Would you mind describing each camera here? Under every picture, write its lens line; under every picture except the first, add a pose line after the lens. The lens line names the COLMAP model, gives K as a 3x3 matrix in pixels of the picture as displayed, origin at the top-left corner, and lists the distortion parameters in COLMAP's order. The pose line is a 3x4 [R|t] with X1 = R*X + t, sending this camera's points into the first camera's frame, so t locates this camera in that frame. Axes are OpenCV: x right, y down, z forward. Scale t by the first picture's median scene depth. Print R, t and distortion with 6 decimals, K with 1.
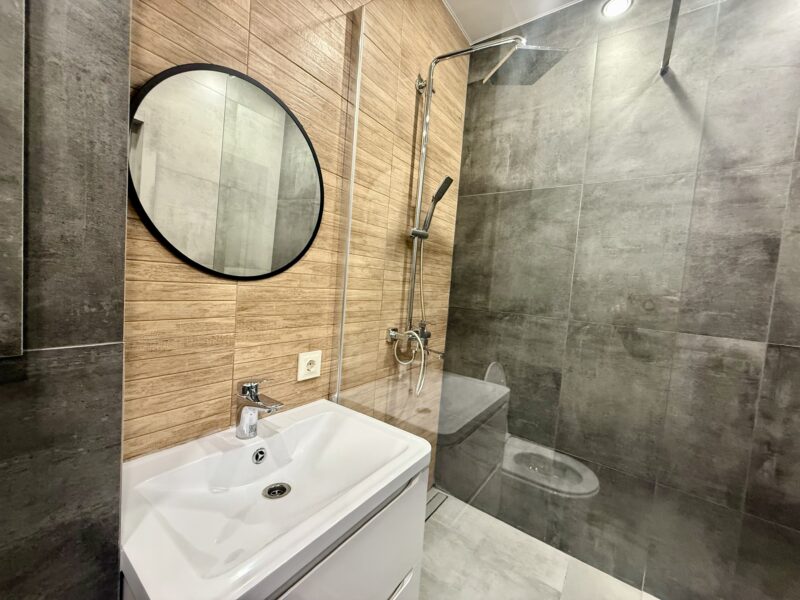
lens RADIAL K [[317.5, 0, 398.7], [0, 317.5, 300.5], [0, 0, 1]] dist [0.001544, -0.000127]
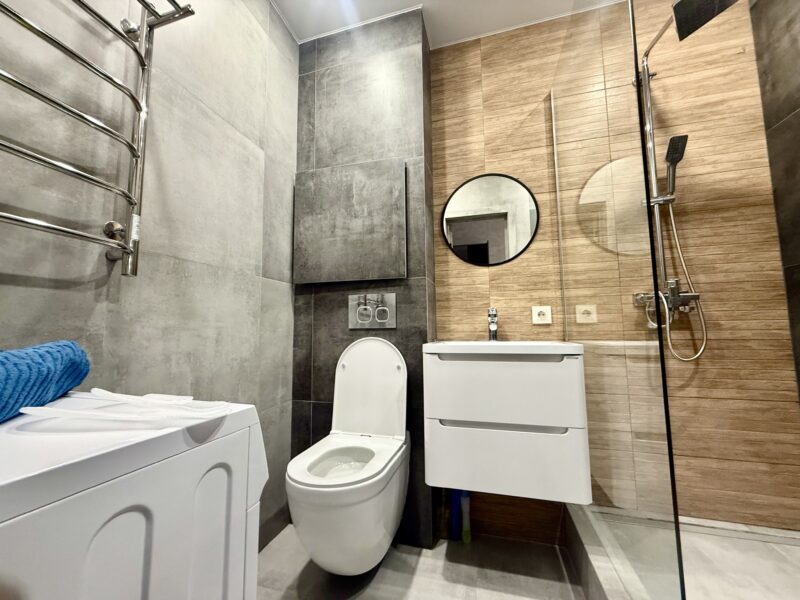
lens RADIAL K [[317.5, 0, 398.7], [0, 317.5, 300.5], [0, 0, 1]] dist [0.001544, -0.000127]
pose [[0.347836, -0.167662, -0.922442, 0.781255], [-0.017088, 0.982583, -0.185037, 0.370598], [0.937400, 0.080125, 0.338912, -0.150367]]
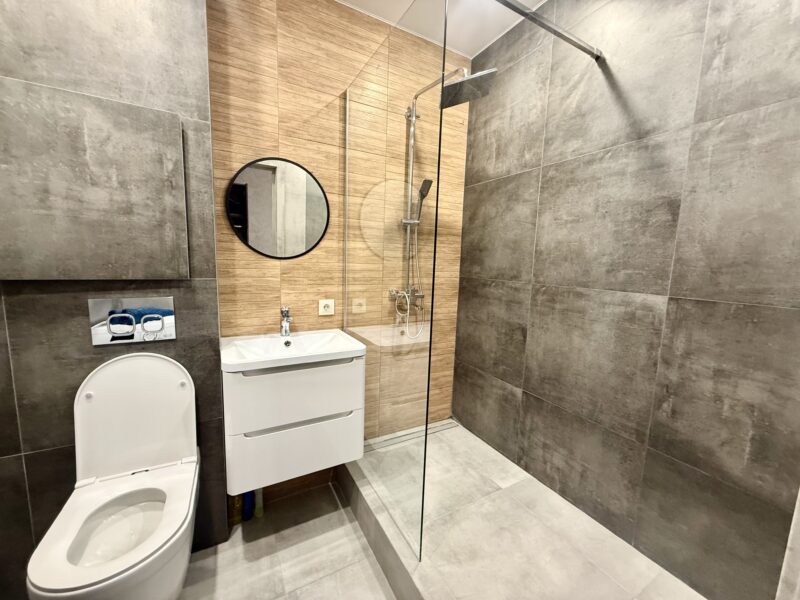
lens RADIAL K [[317.5, 0, 398.7], [0, 317.5, 300.5], [0, 0, 1]] dist [0.001544, -0.000127]
pose [[0.905784, 0.008694, -0.423651, 0.705418], [0.010712, 0.999000, 0.043403, 0.081593], [0.423605, -0.043851, 0.904785, -0.354447]]
